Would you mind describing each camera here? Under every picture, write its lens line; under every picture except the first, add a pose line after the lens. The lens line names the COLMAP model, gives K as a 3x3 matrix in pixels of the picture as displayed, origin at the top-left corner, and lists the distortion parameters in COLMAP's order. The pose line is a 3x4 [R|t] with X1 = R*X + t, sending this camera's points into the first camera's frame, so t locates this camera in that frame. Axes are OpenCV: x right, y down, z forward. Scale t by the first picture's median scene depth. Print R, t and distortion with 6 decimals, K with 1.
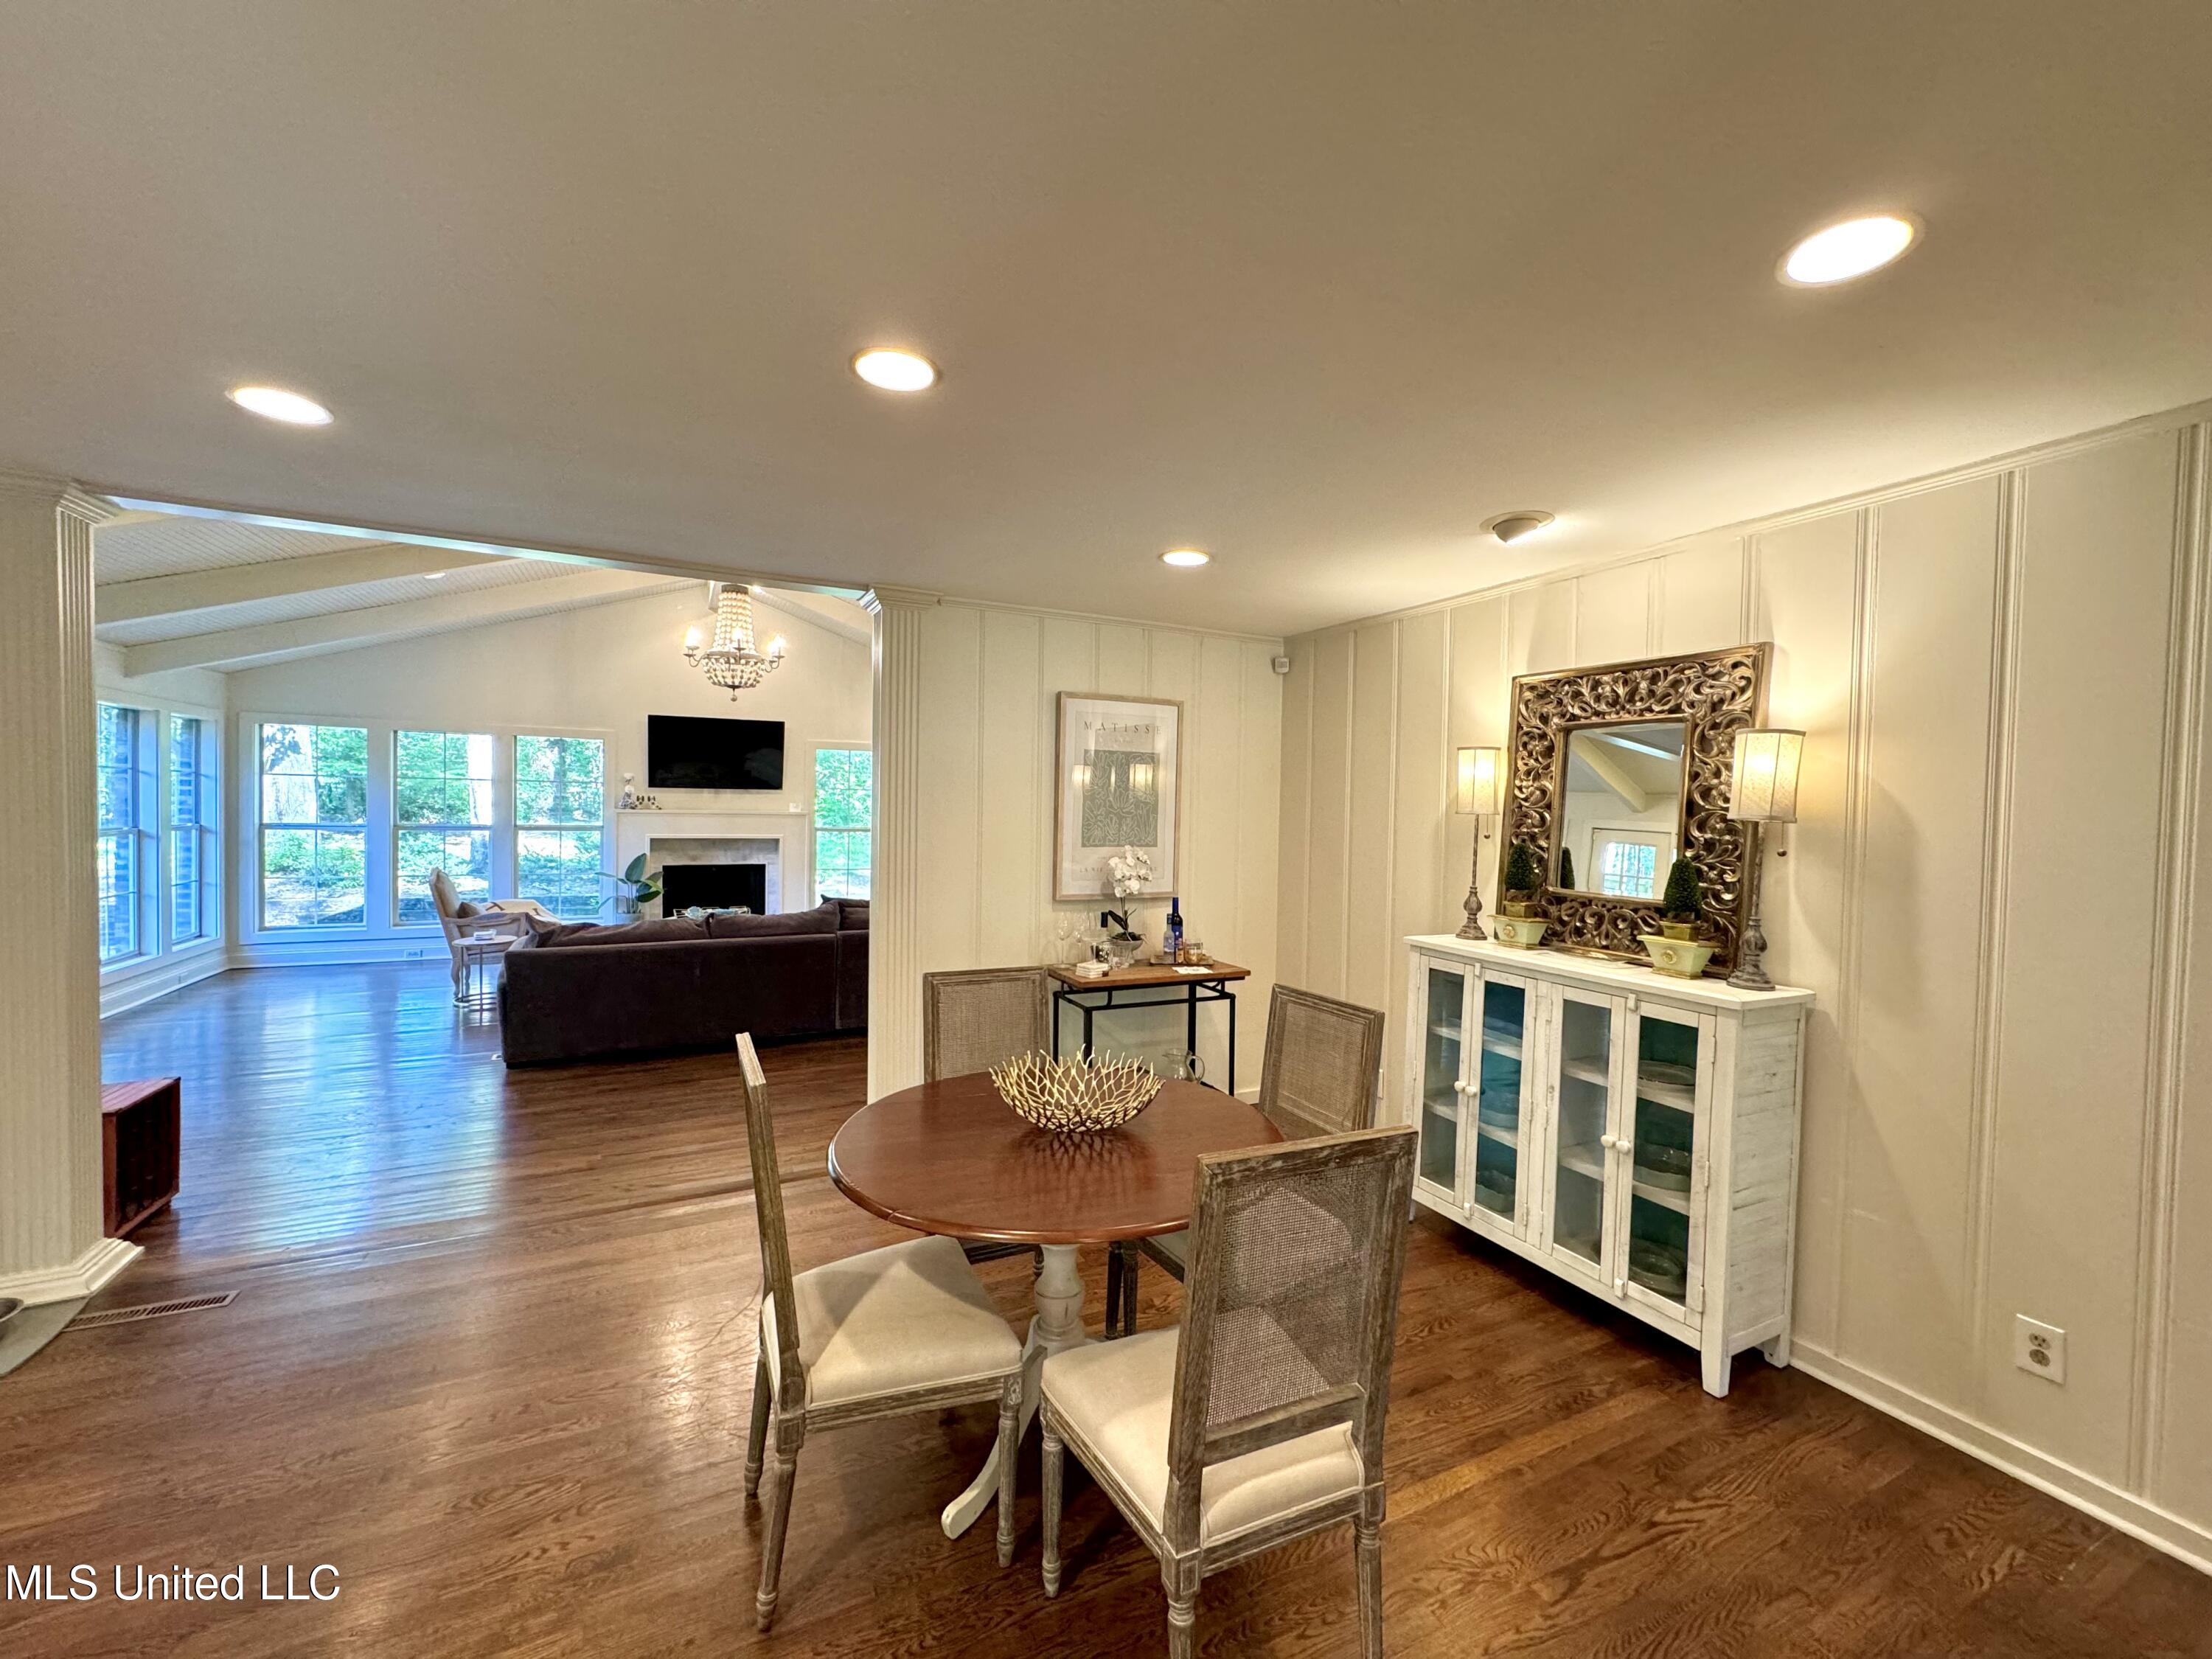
lens RADIAL K [[885.0, 0, 1105.0], [0, 885.0, 829.0], [0, 0, 1]] dist [-0.000549, 0.000027]
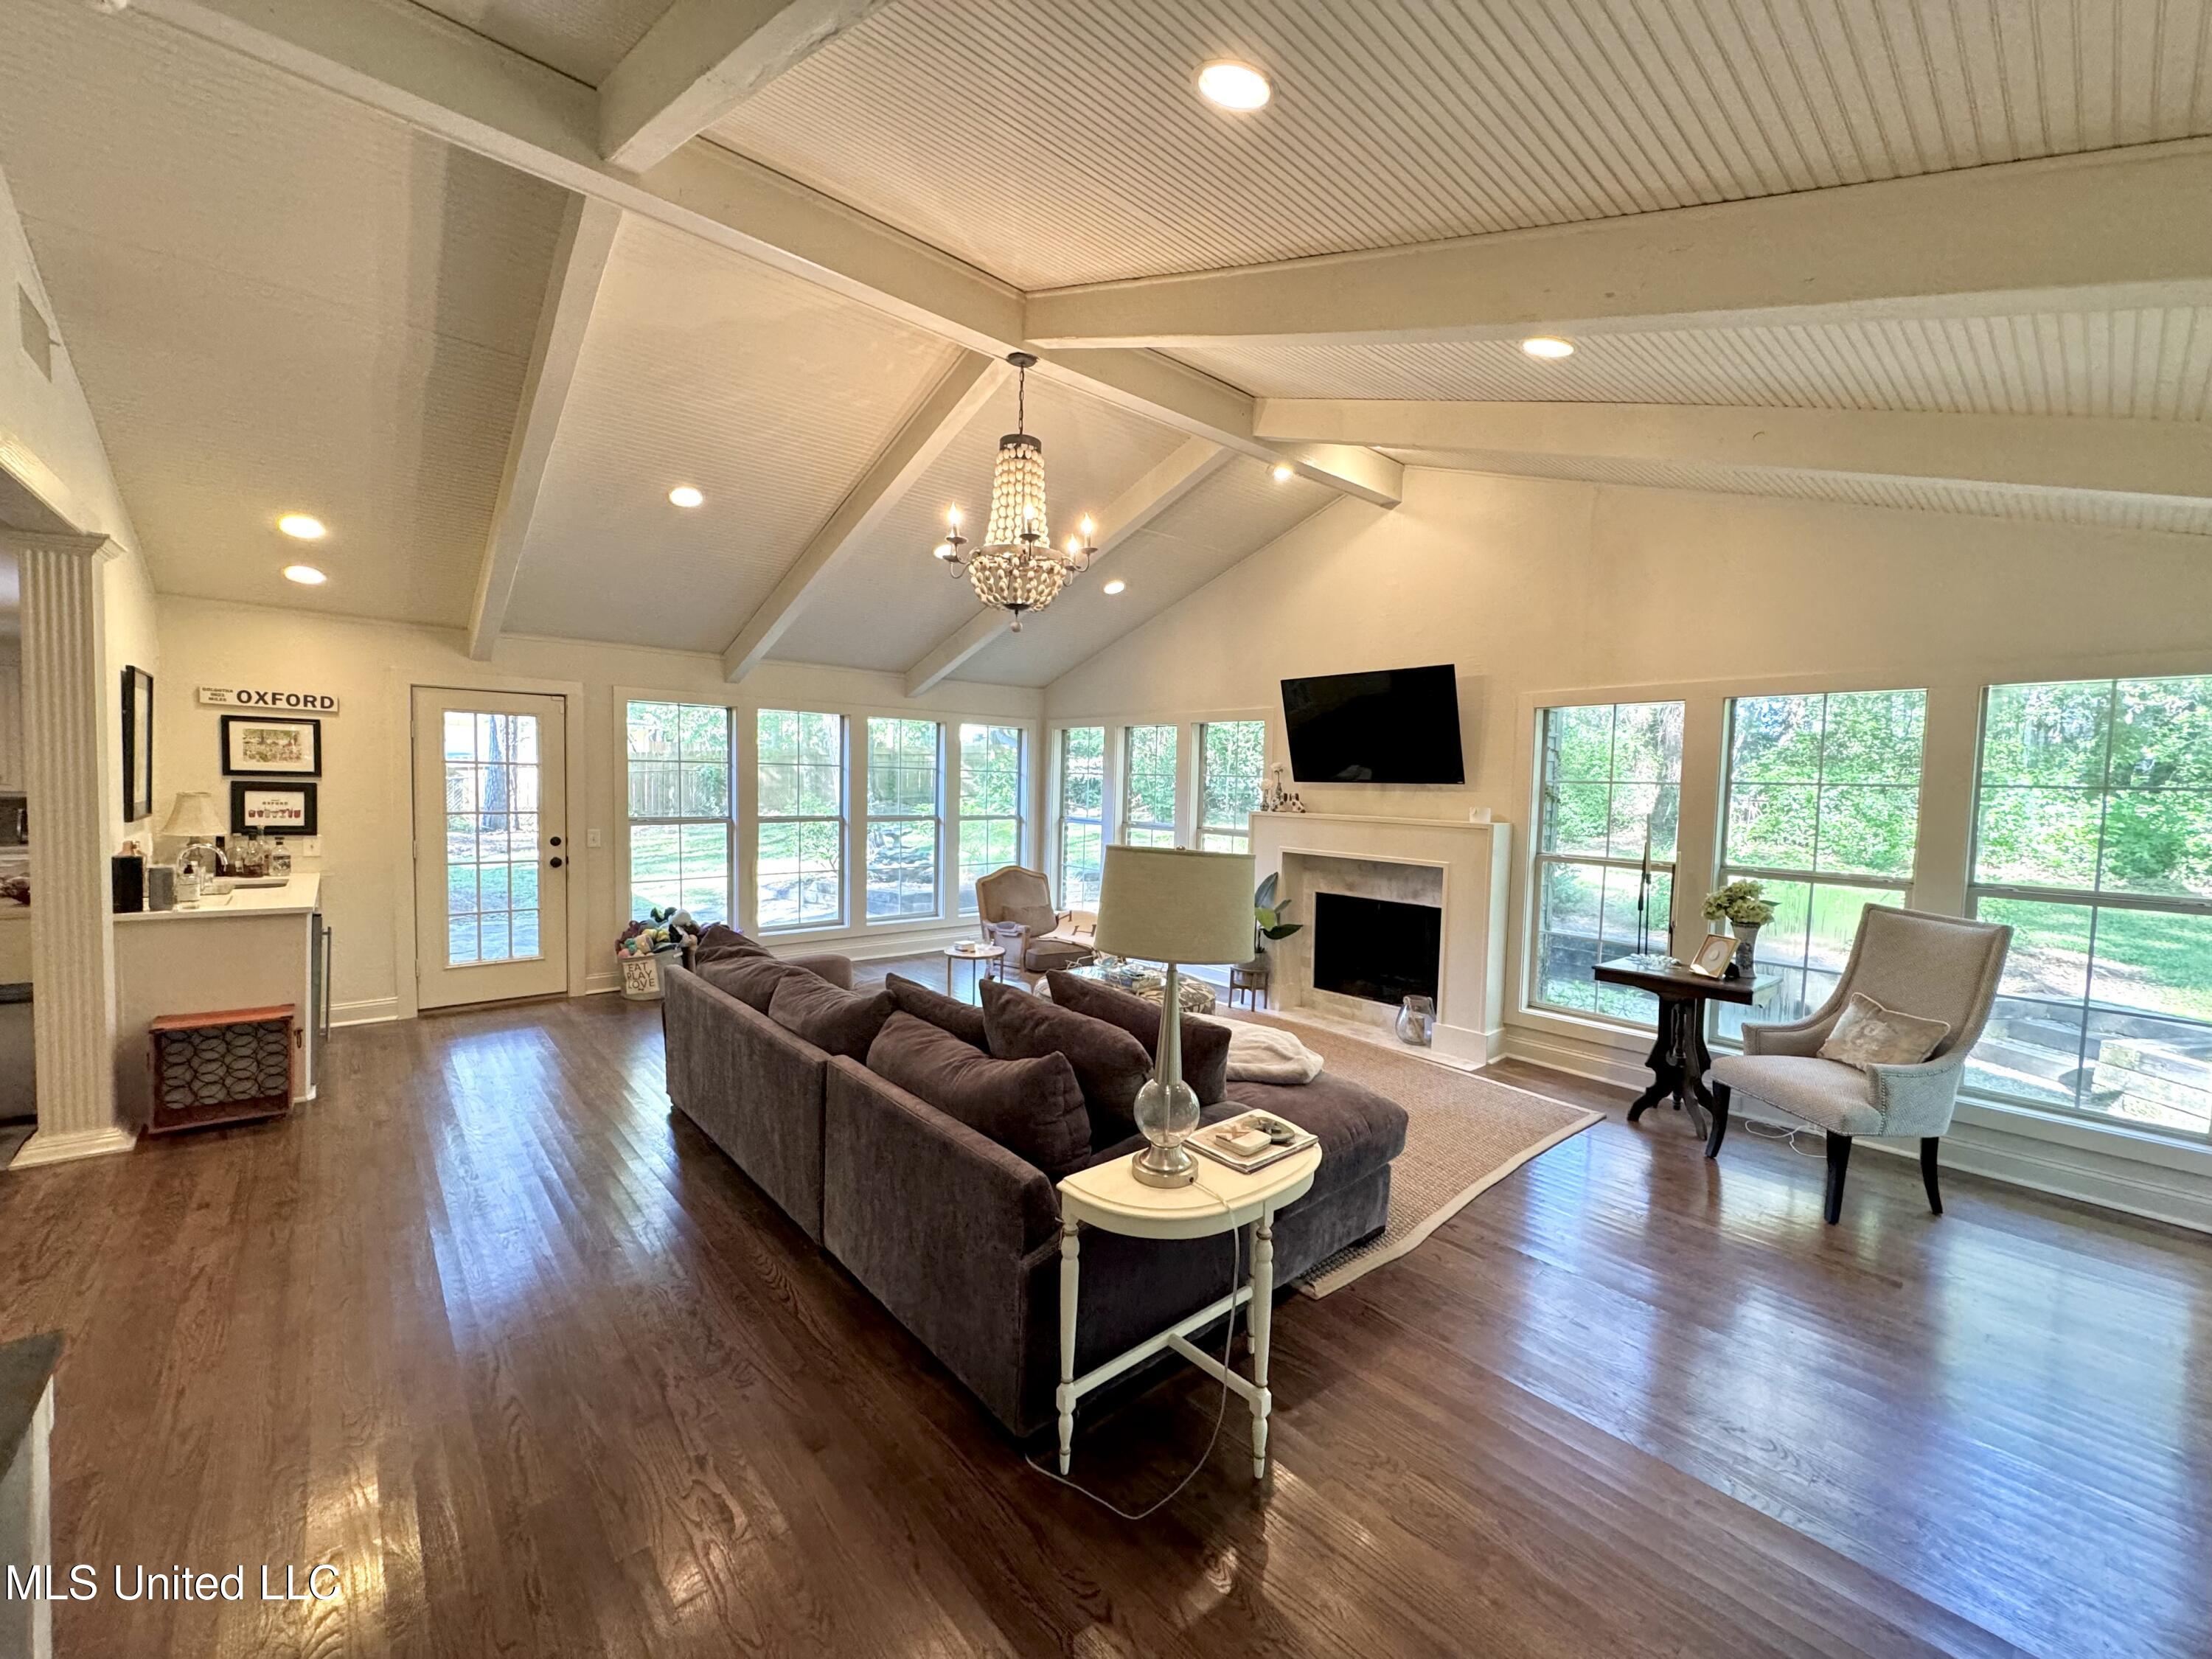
lens RADIAL K [[885.0, 0, 1105.2], [0, 885.0, 826.8], [0, 0, 1]] dist [-0.000549, 0.000027]
pose [[0.279289, 0.035319, -0.959557, 0.128406], [-0.046417, 0.998652, 0.023248, -0.019554], [0.959084, 0.038047, 0.280552, 0.644196]]
